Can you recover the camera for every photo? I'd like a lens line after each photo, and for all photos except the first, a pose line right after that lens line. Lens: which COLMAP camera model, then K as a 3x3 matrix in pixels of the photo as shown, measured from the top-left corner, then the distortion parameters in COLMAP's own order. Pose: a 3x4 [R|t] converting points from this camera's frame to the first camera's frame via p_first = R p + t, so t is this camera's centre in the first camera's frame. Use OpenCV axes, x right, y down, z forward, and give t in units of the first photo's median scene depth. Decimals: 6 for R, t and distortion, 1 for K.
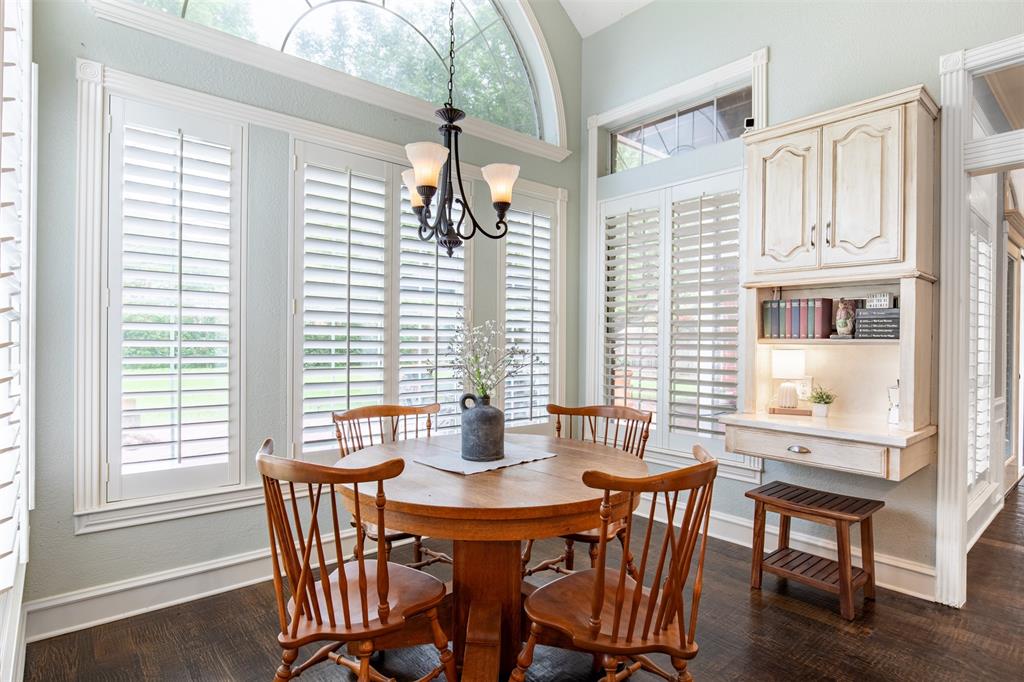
lens RADIAL K [[548.2, 0, 514.9], [0, 548.2, 339.7], [0, 0, 1]] dist [-0.017295, 0.001286]
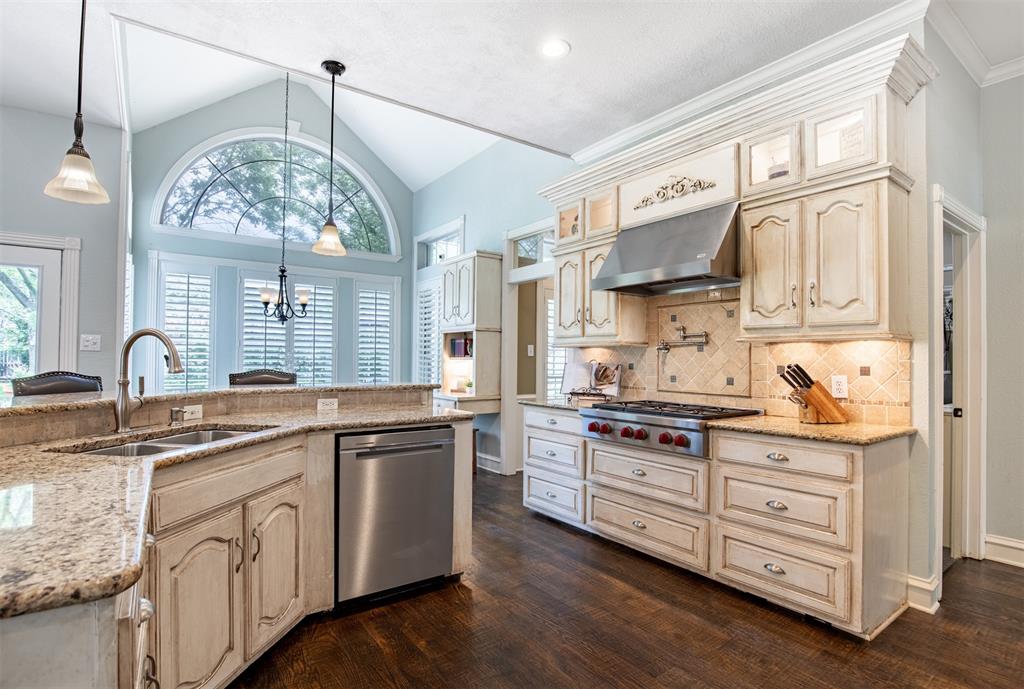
lens RADIAL K [[512.3, 0, 508.3], [0, 512.3, 351.2], [0, 0, 1]] dist [-0.013602, -0.000184]
pose [[0.995887, -0.001336, -0.090596, 0.998486], [-0.000030, 0.999886, -0.015071, 0.006222], [0.090606, 0.015012, 0.995774, -1.119035]]
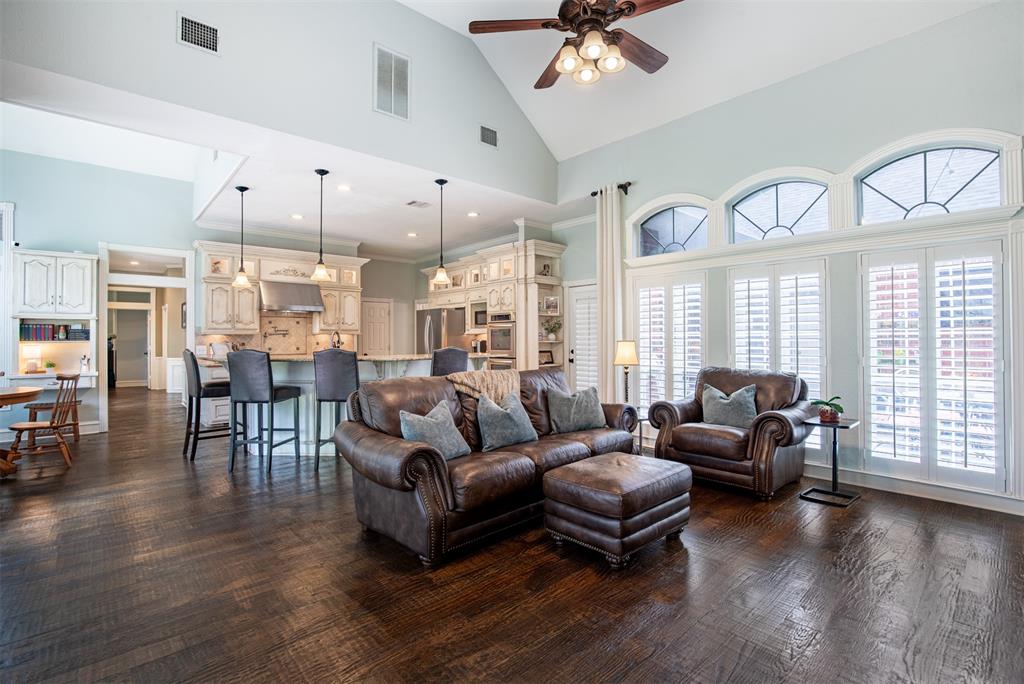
lens RADIAL K [[471.5, 0, 510.3], [0, 471.5, 335.5], [0, 0, 1]] dist [-0.025706, 0.000474]
pose [[-0.015951, 0.002649, 0.999869, -1.676435], [0.006341, 0.999977, -0.002548, -0.007546], [-0.999853, 0.006299, -0.015967, -1.124243]]
